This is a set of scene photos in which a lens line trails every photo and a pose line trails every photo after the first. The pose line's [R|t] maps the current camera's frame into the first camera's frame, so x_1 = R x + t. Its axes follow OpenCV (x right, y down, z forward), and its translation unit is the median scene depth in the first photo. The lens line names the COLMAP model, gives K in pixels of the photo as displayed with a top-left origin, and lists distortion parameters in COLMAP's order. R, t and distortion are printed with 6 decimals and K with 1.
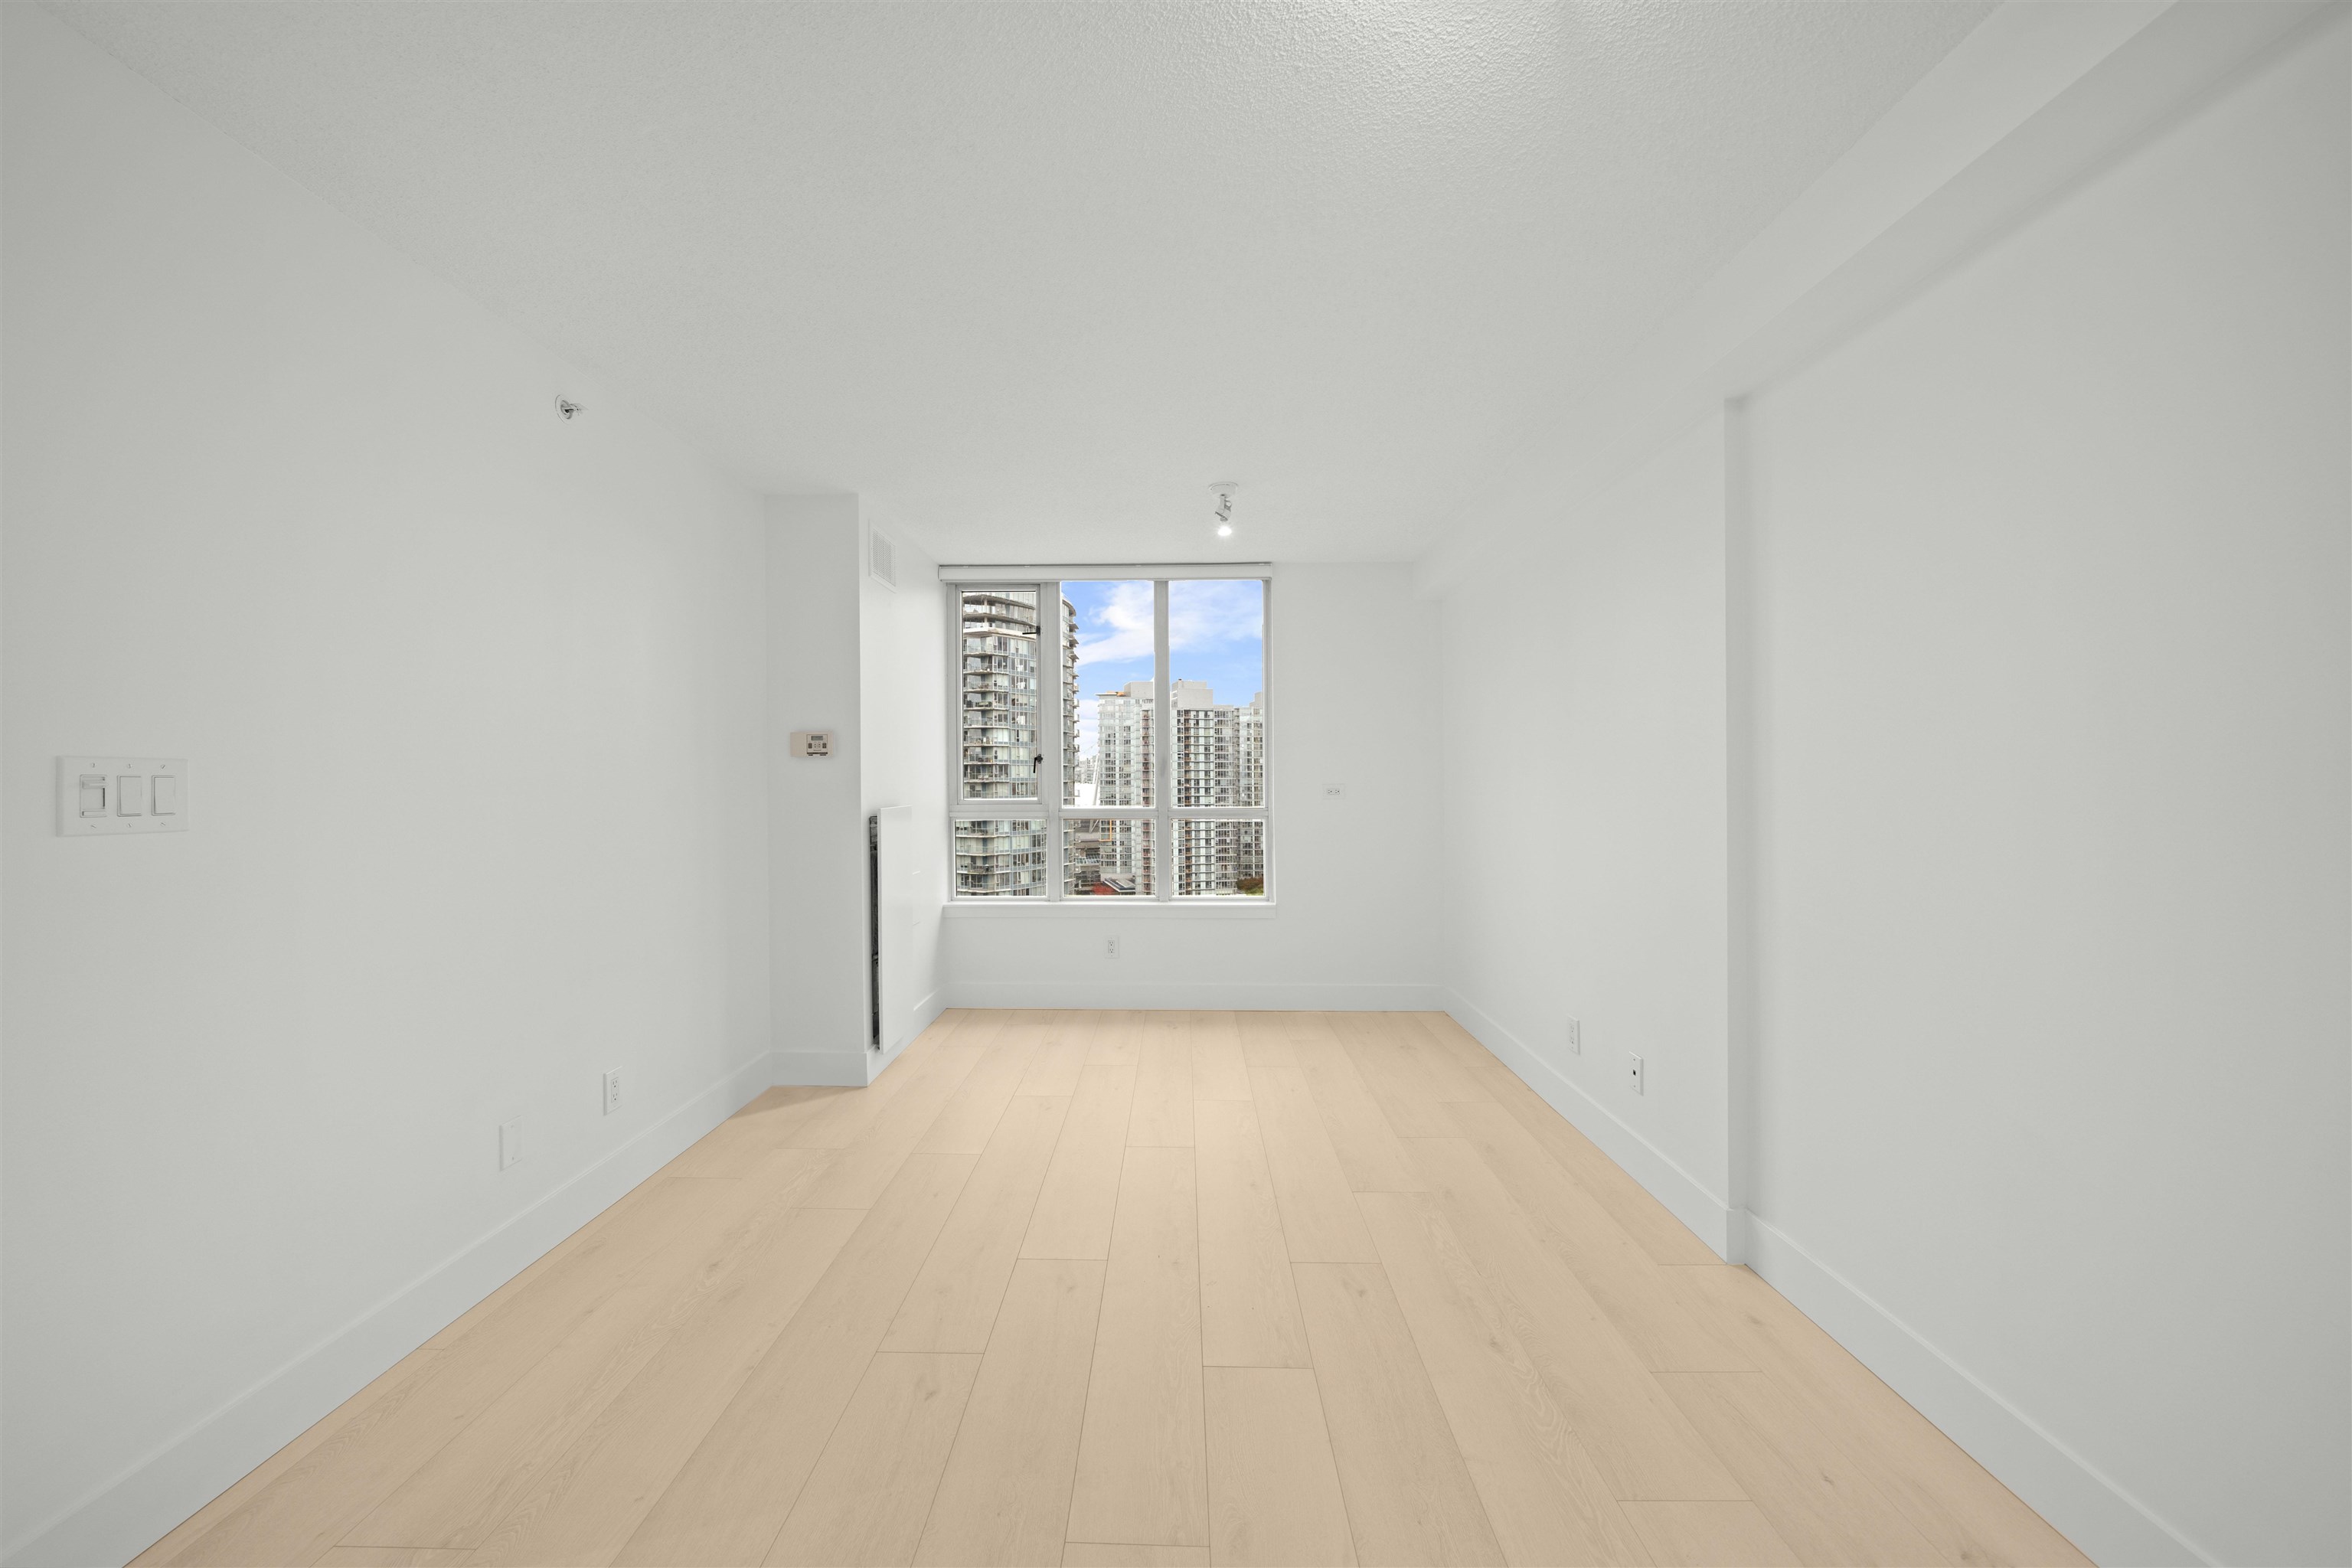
lens RADIAL K [[861.3, 0, 1176.0], [0, 861.3, 784.0], [0, 0, 1]] dist [-0.013435, 0.000386]
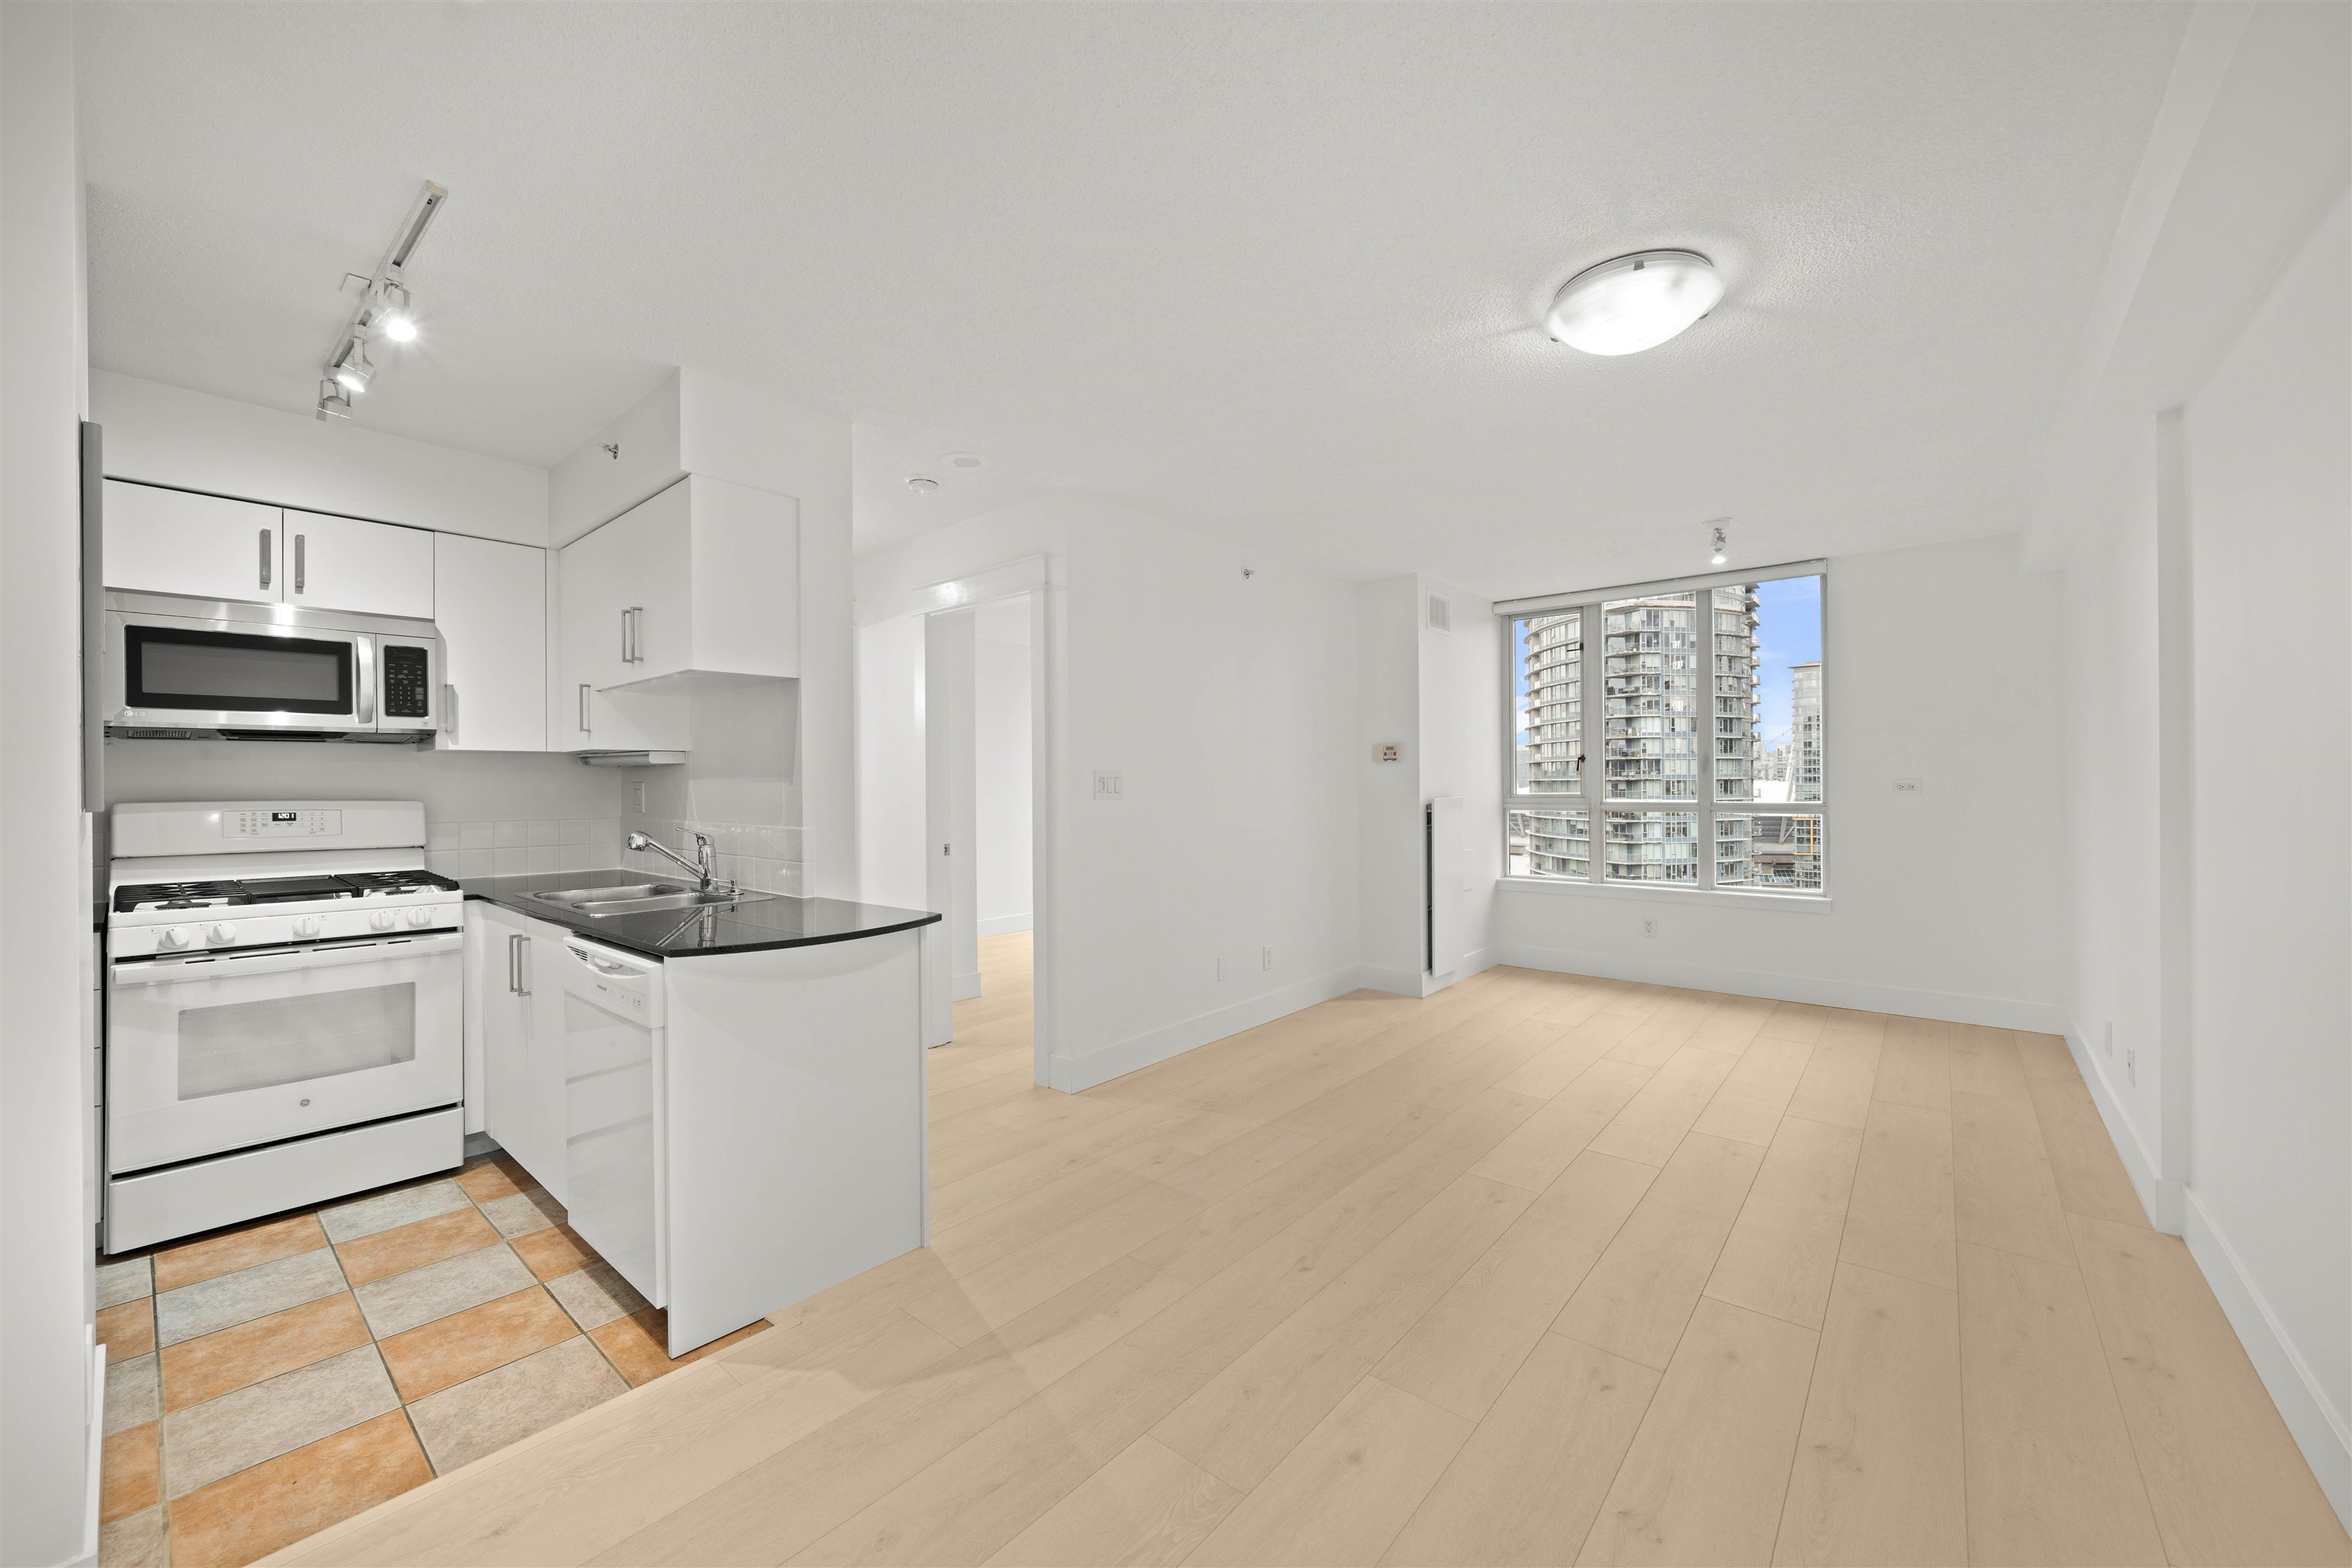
lens RADIAL K [[910.5, 0, 1158.2], [0, 910.5, 783.1], [0, 0, 1]] dist [-0.015068, 0.002912]
pose [[0.764034, -0.000557, -0.645176, 0.190315], [0.001402, 0.999999, 0.000797, 0.001452], [0.645175, -0.001513, 0.764033, -0.291532]]
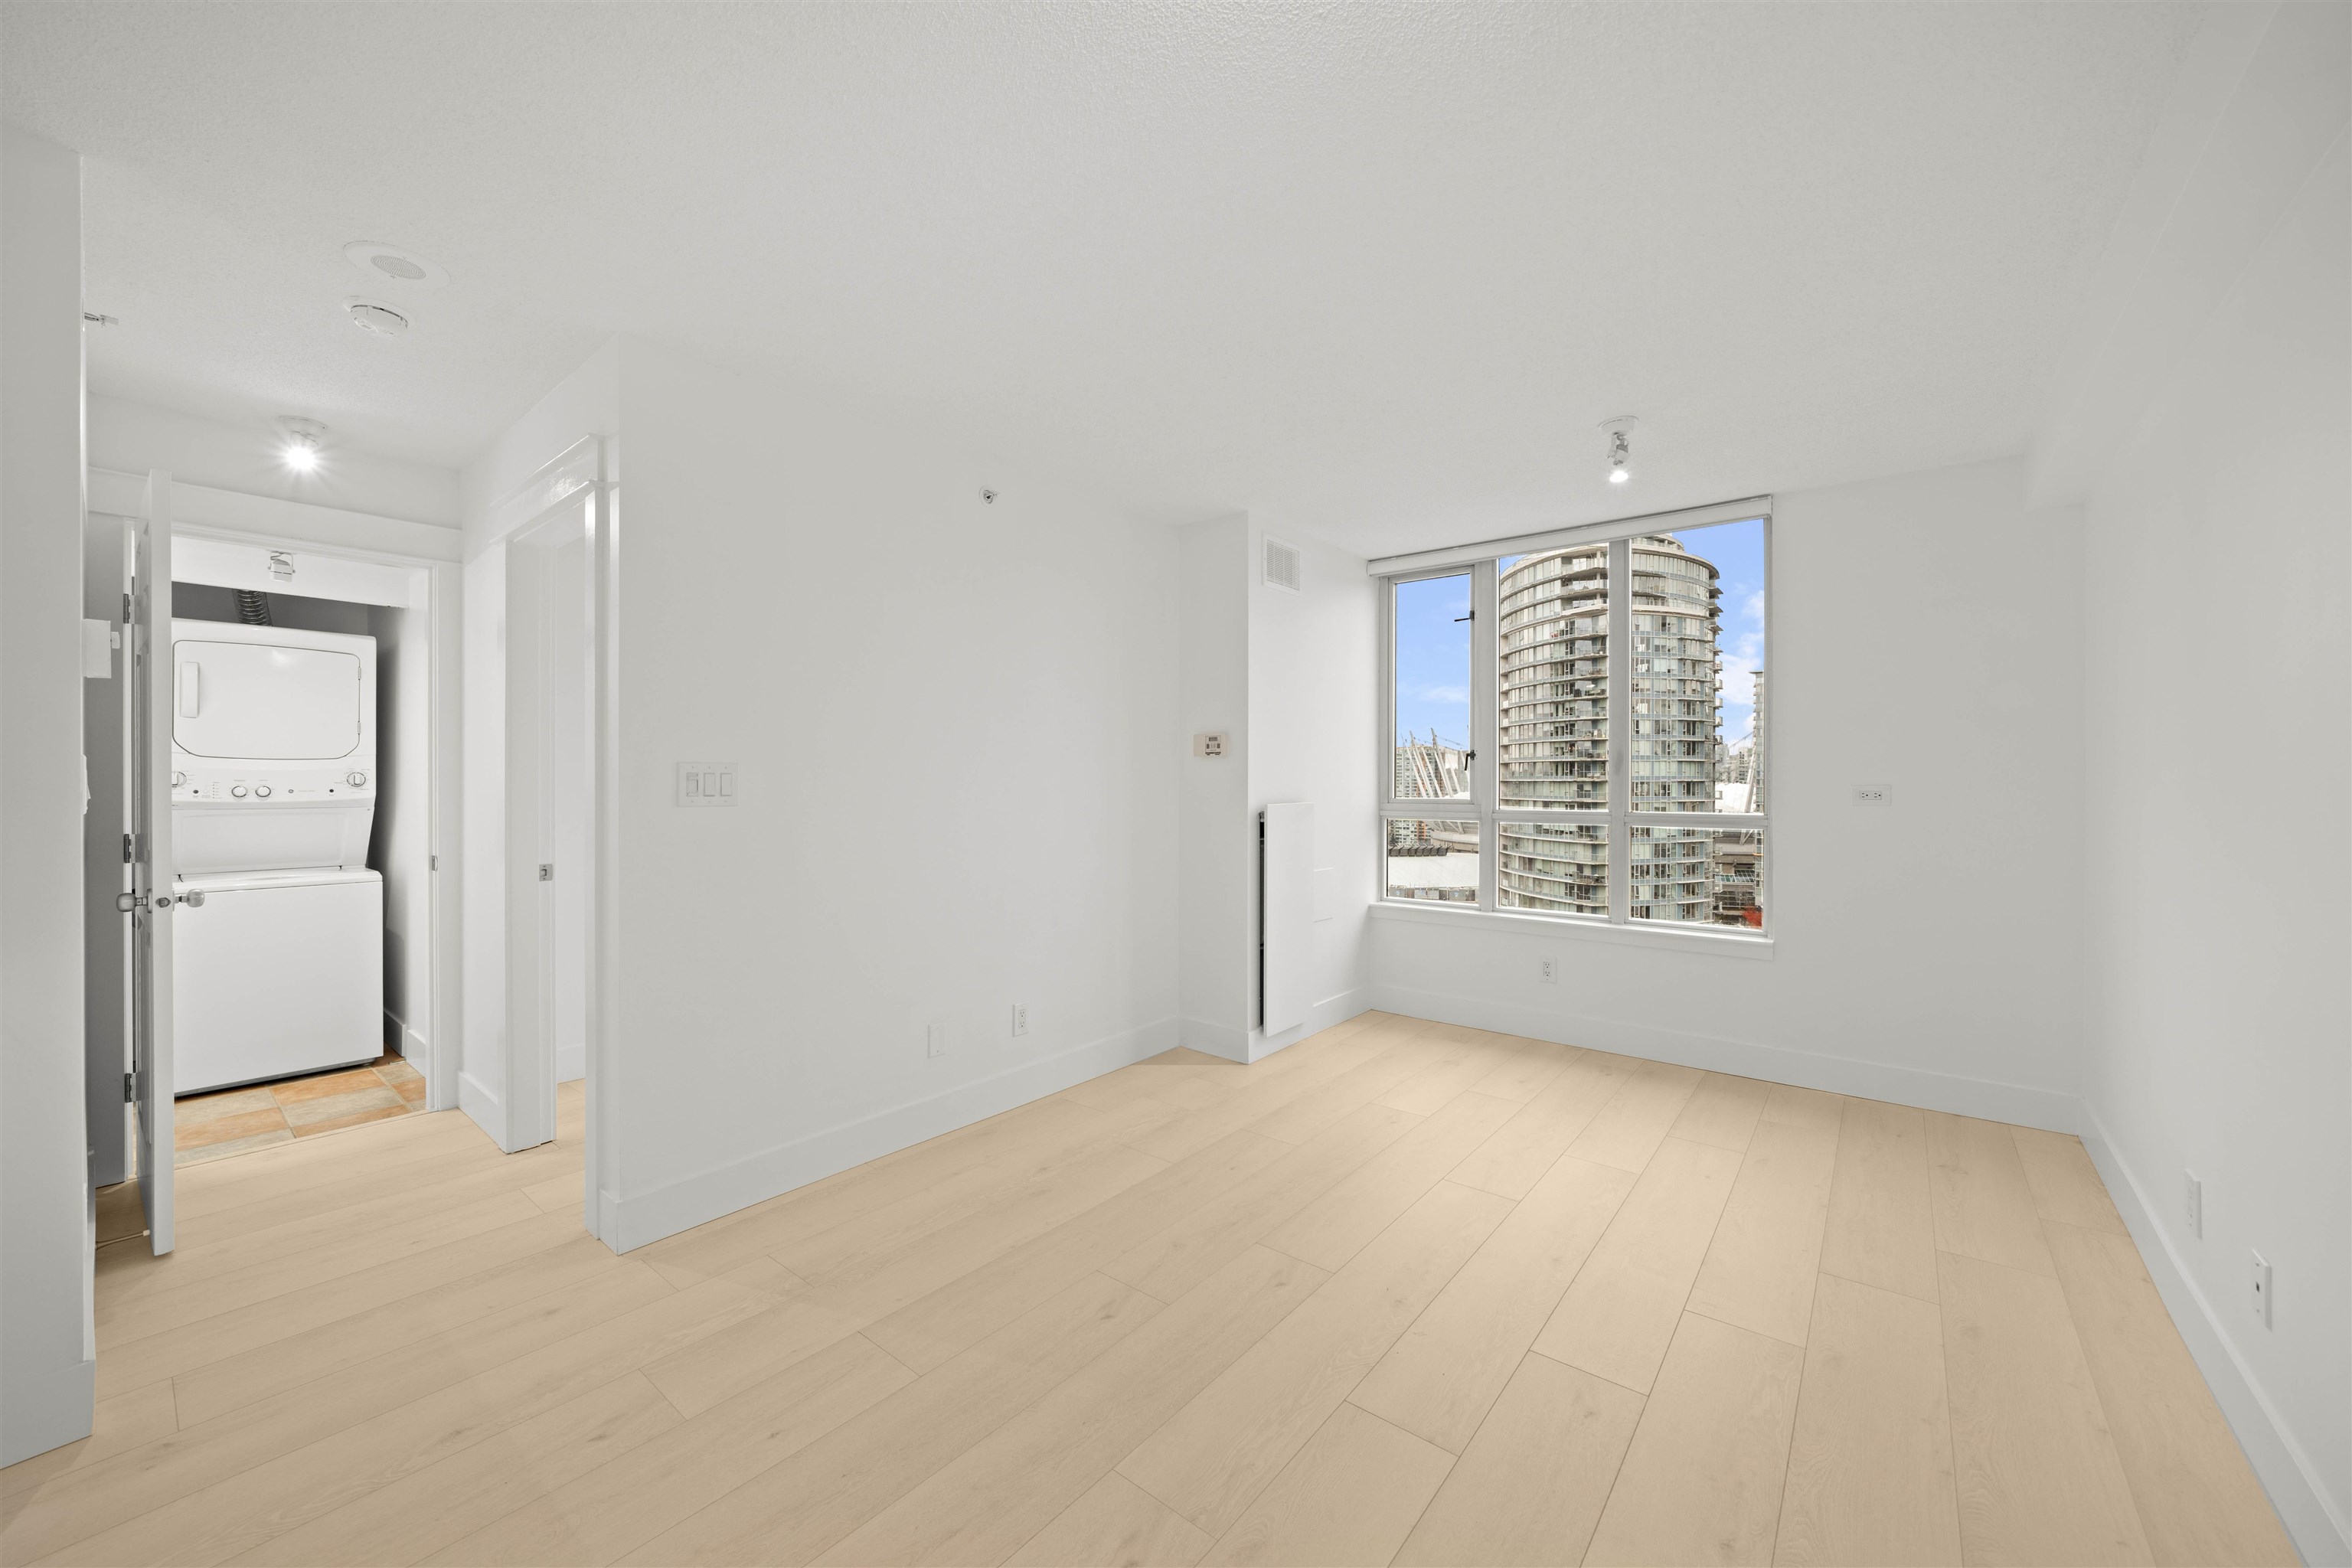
lens RADIAL K [[903.7, 0, 1156.2], [0, 903.7, 784.1], [0, 0, 1]] dist [-0.017244, 0.003424]
pose [[0.779660, 0.008043, -0.626152, 0.181274], [-0.006542, 0.999968, 0.004699, -0.000567], [0.626169, 0.000432, 0.779687, 0.038008]]
